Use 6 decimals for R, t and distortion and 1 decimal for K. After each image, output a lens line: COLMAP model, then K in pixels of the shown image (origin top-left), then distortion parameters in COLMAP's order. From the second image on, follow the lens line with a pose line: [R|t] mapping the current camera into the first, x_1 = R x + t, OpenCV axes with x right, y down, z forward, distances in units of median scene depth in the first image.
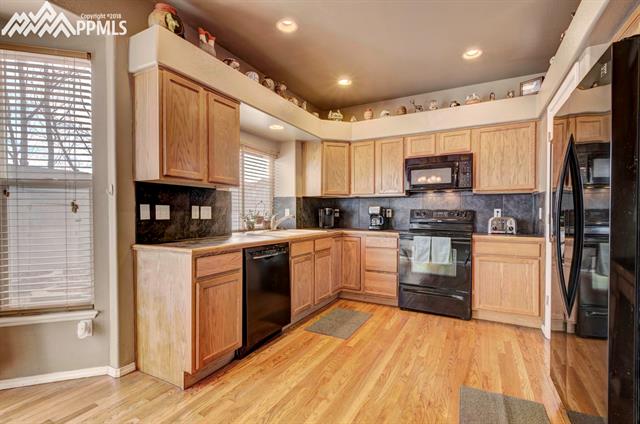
lens RADIAL K [[303.6, 0, 320.0], [0, 303.6, 212.0], [0, 0, 1]] dist [0.001850, 0.000108]
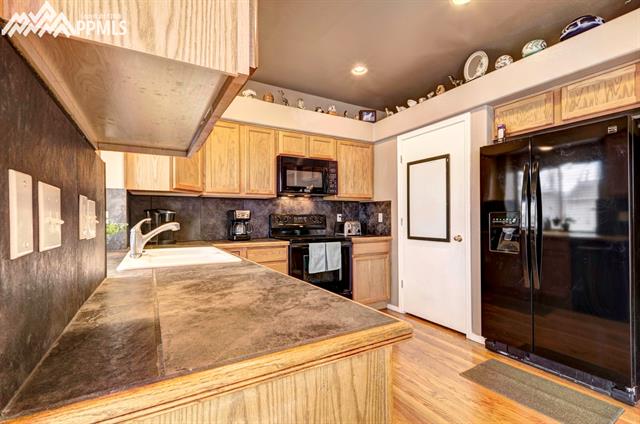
lens RADIAL K [[303.6, 0, 320.0], [0, 303.6, 212.0], [0, 0, 1]] dist [0.001850, 0.000108]
pose [[0.509350, 0.013098, 0.860460, -0.422903], [-0.000247, 0.999886, -0.015075, -0.000578], [-0.860559, 0.007466, 0.509296, 0.487083]]
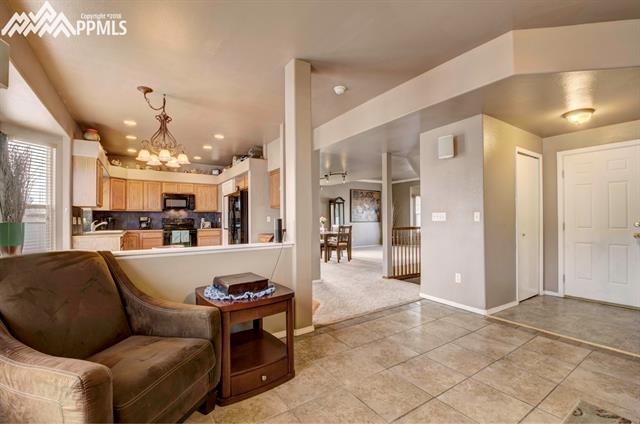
lens RADIAL K [[278.4, 0, 321.7], [0, 278.4, 216.8], [0, 0, 1]] dist [0.000519, -0.016379]
pose [[0.480003, 0.004147, 0.877257, -0.879431], [0.004070, 0.999968, -0.006954, -0.001842], [-0.877257, 0.006908, 0.479971, -0.862993]]
